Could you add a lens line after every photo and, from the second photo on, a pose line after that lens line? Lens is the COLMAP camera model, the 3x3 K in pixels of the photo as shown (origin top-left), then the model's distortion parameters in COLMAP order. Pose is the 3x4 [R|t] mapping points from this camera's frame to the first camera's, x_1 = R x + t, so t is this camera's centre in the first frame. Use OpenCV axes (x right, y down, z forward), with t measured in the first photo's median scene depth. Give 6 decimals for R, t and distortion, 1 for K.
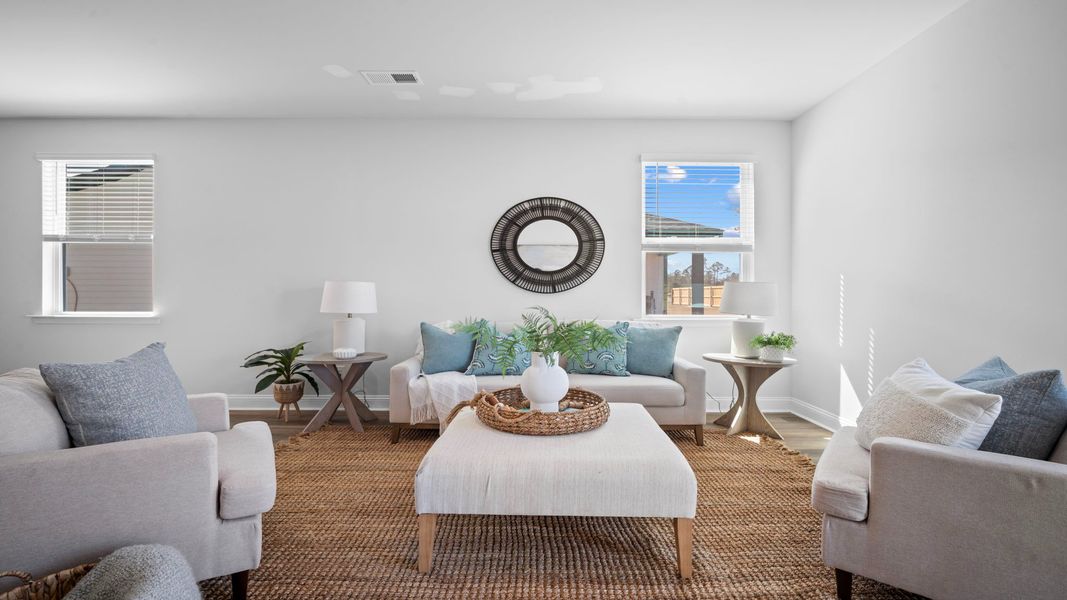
lens RADIAL K [[474.2, 0, 534.9], [0, 474.2, 295.4], [0, 0, 1]] dist [-0.002590, 0.000120]
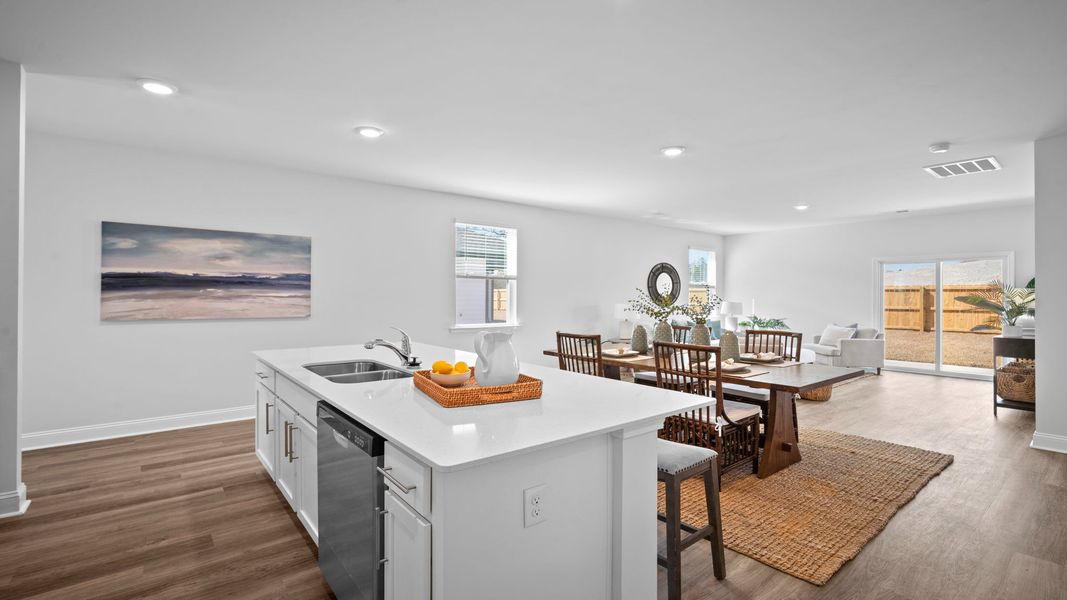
lens RADIAL K [[474.2, 0, 534.9], [0, 474.2, 295.4], [0, 0, 1]] dist [-0.002590, 0.000120]
pose [[0.780138, -0.001310, 0.625606, -1.793252], [0.002735, 0.999995, -0.001317, -0.055977], [-0.625601, 0.002738, 0.780138, -0.318732]]
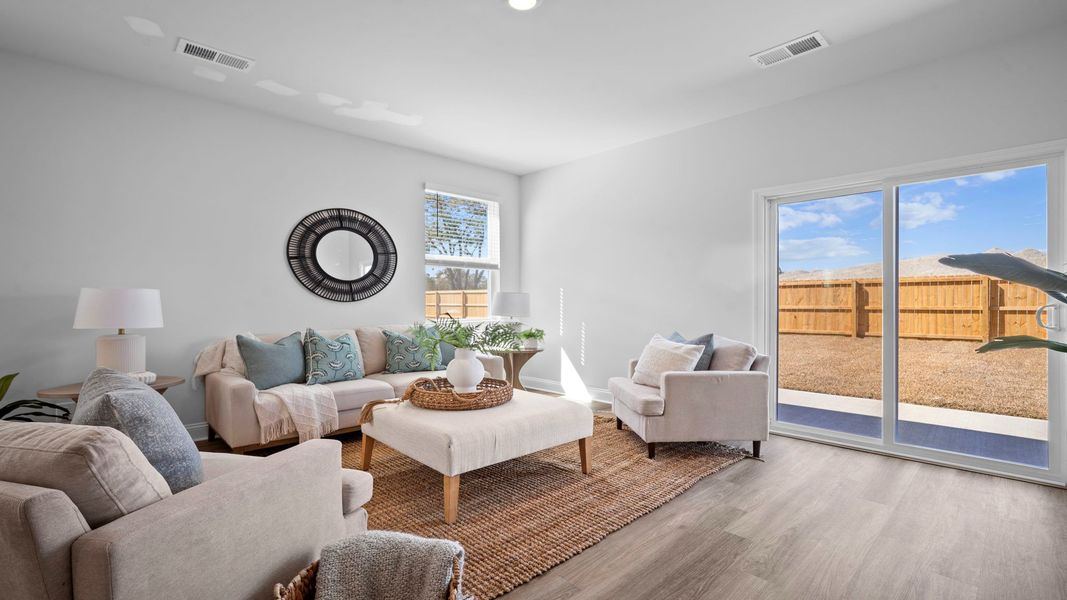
lens RADIAL K [[471.4, 0, 529.8], [0, 471.4, 303.0], [0, 0, 1]] dist [-0.003149, -0.000196]
pose [[0.726563, -0.008651, 0.687046, -0.390279], [0.009086, 0.999954, 0.002983, -0.001280], [-0.687040, 0.004075, 0.726608, -0.021646]]
